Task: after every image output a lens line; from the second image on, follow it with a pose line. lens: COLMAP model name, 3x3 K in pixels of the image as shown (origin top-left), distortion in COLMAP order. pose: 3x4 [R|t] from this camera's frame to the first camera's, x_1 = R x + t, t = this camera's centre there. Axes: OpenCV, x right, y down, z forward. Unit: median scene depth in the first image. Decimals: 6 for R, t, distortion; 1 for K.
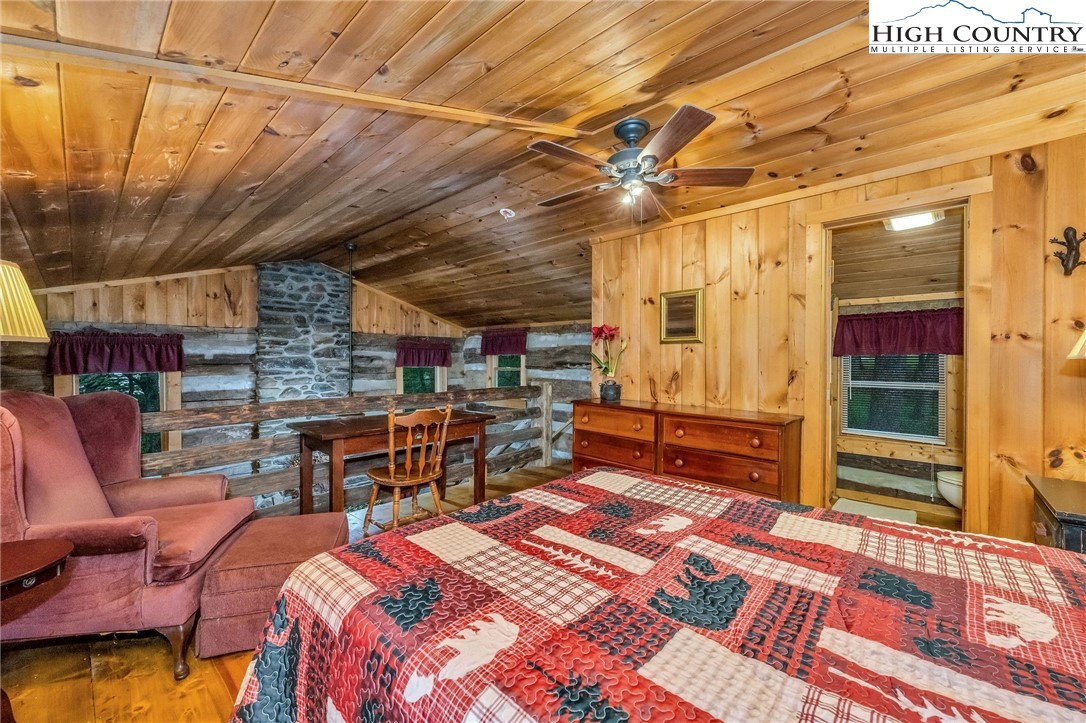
lens RADIAL K [[441.3, 0, 545.0], [0, 441.3, 361.2], [0, 0, 1]] dist [-0.003837, 0.000989]
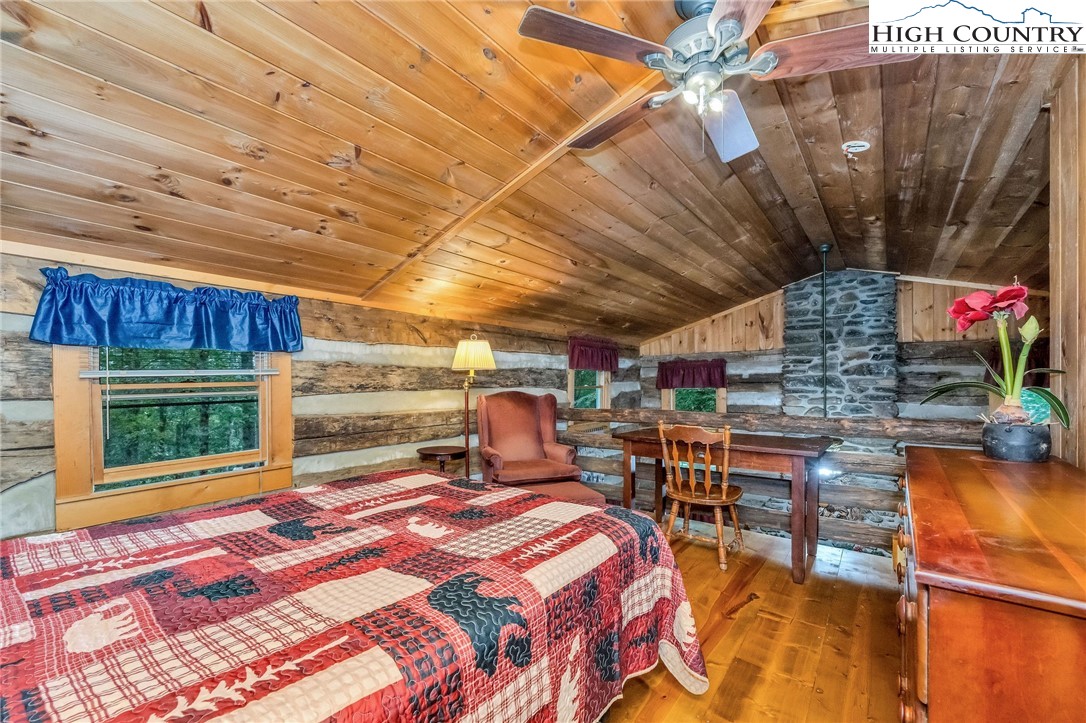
lens RADIAL K [[441.3, 0, 528.7], [0, 441.3, 383.6], [0, 0, 1]] dist [-0.003837, 0.000989]
pose [[0.051558, 0.002317, -0.998667, 0.358892], [-0.000752, 0.999997, 0.002282, 0.007096], [0.998670, 0.000634, 0.051560, 0.323676]]
